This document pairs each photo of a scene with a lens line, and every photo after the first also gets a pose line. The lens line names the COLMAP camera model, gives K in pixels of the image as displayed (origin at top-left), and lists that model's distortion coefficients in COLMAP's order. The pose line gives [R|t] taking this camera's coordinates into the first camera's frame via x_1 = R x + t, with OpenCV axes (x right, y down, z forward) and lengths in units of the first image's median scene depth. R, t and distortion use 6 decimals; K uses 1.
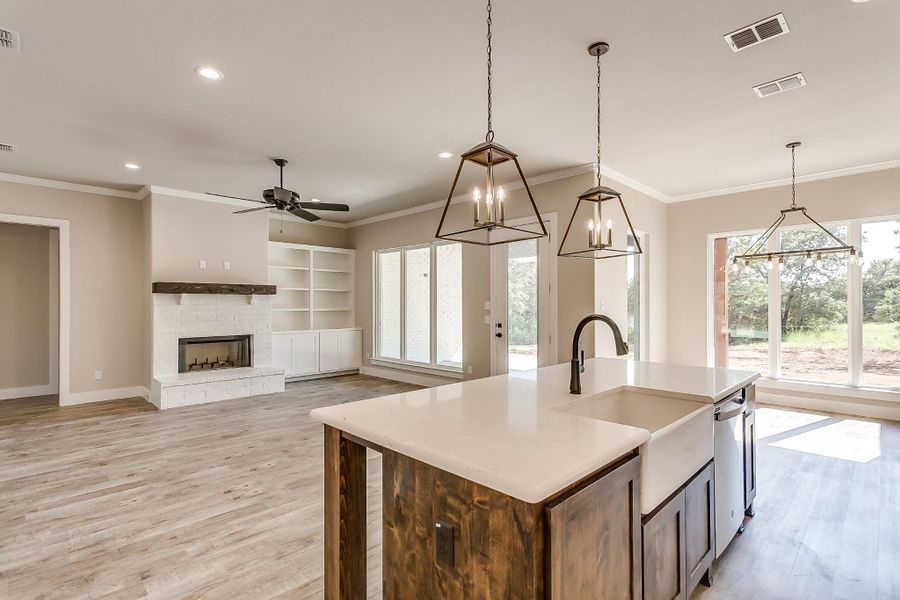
lens RADIAL K [[432.8, 0, 452.5], [0, 432.8, 300.6], [0, 0, 1]] dist [0.001055, 0.001270]
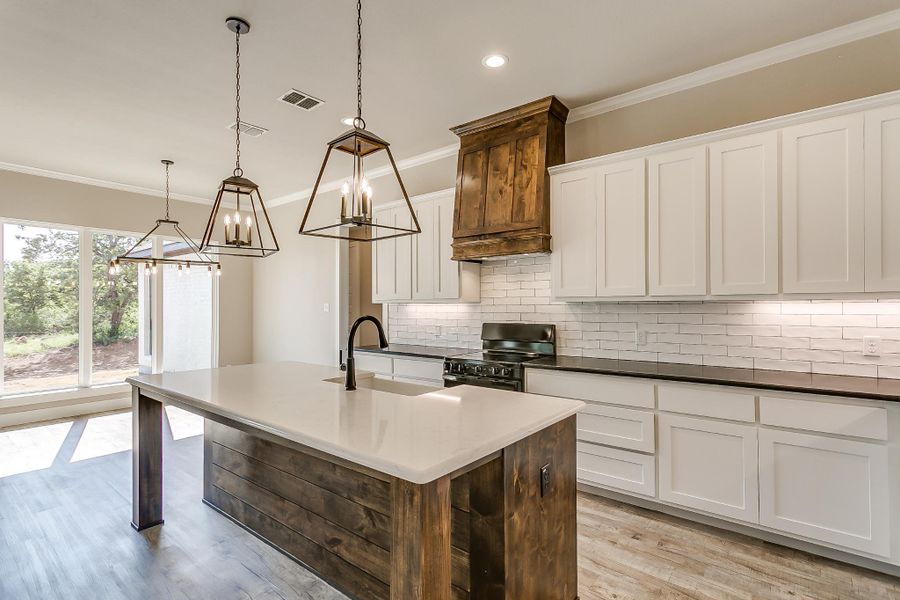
lens RADIAL K [[432.8, 0, 452.5], [0, 432.8, 300.6], [0, 0, 1]] dist [0.001055, 0.001270]
pose [[-0.115493, 0.016081, 0.993178, -0.624452], [-0.004943, 0.999847, -0.016764, 0.008299], [-0.993296, -0.006846, -0.115396, 0.673210]]
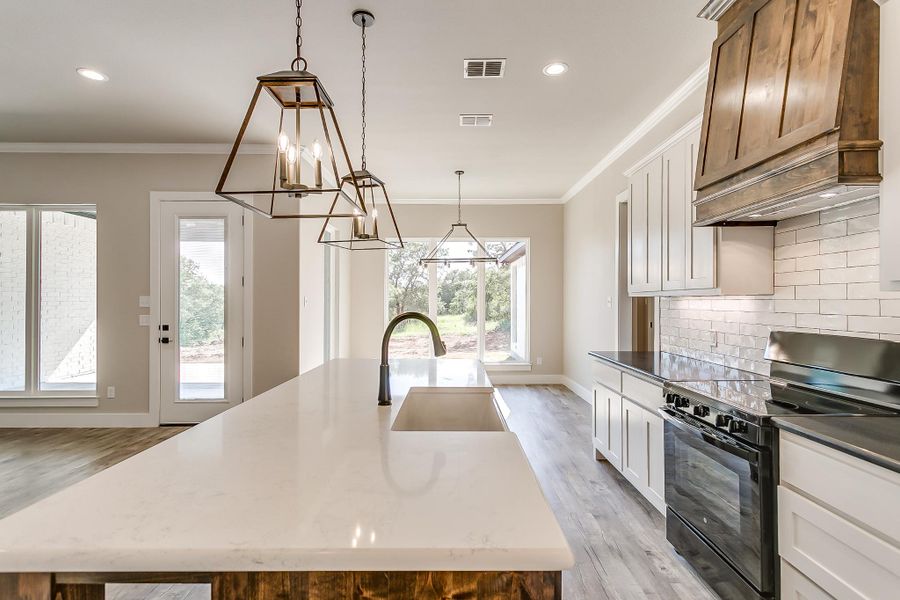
lens RADIAL K [[432.8, 0, 452.5], [0, 432.8, 300.6], [0, 0, 1]] dist [0.001055, 0.001270]
pose [[0.701841, 0.003129, 0.712326, -0.180525], [-0.009208, 0.999947, 0.004680, 0.002488], [-0.712274, -0.009844, 0.701833, 0.232487]]
